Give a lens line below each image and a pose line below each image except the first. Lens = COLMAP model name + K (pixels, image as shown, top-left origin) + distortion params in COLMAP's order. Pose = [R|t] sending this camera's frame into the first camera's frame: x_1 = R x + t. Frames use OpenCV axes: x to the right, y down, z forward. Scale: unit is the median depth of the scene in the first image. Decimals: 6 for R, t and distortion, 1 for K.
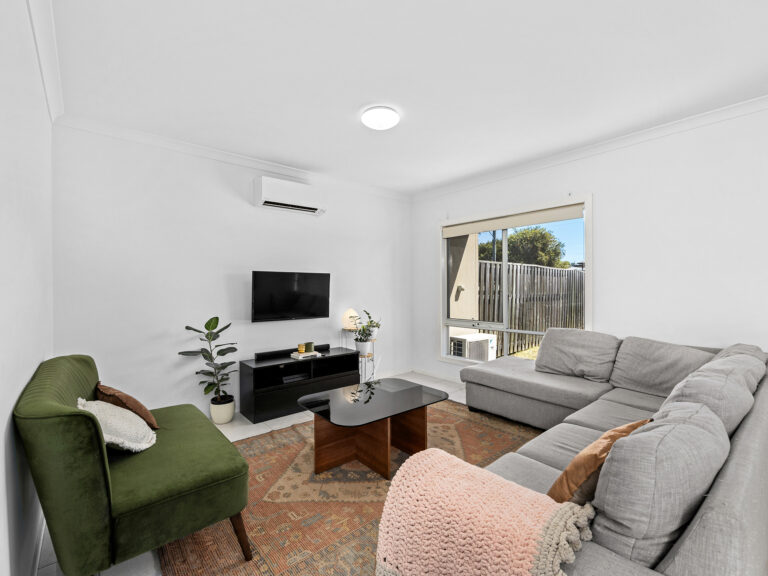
lens RADIAL K [[350.6, 0, 382.0], [0, 350.6, 289.5], [0, 0, 1]] dist [-0.001851, 0.000639]
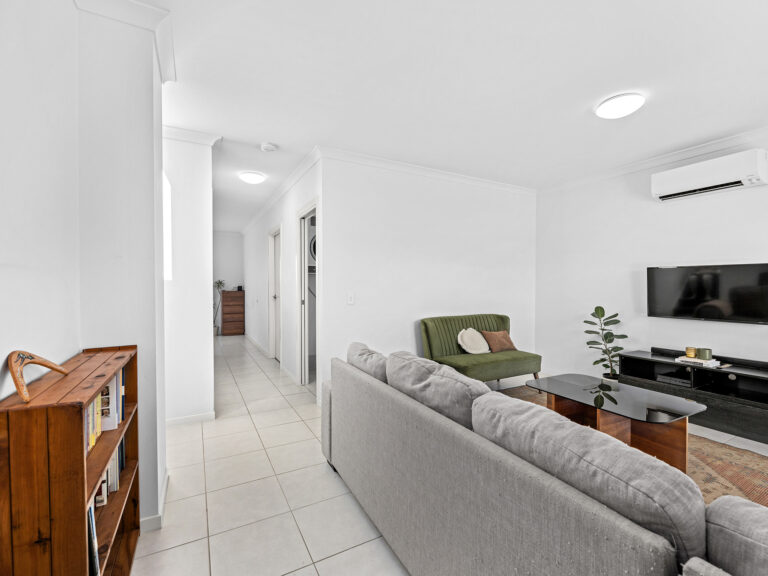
lens RADIAL K [[350.6, 0, 383.2], [0, 350.6, 285.5], [0, 0, 1]] dist [-0.001851, 0.000639]
pose [[-0.205302, 0.014105, -0.978597, 0.787572], [0.000108, 0.999896, 0.014389, -0.013785], [0.978699, 0.002849, -0.205282, 0.421998]]
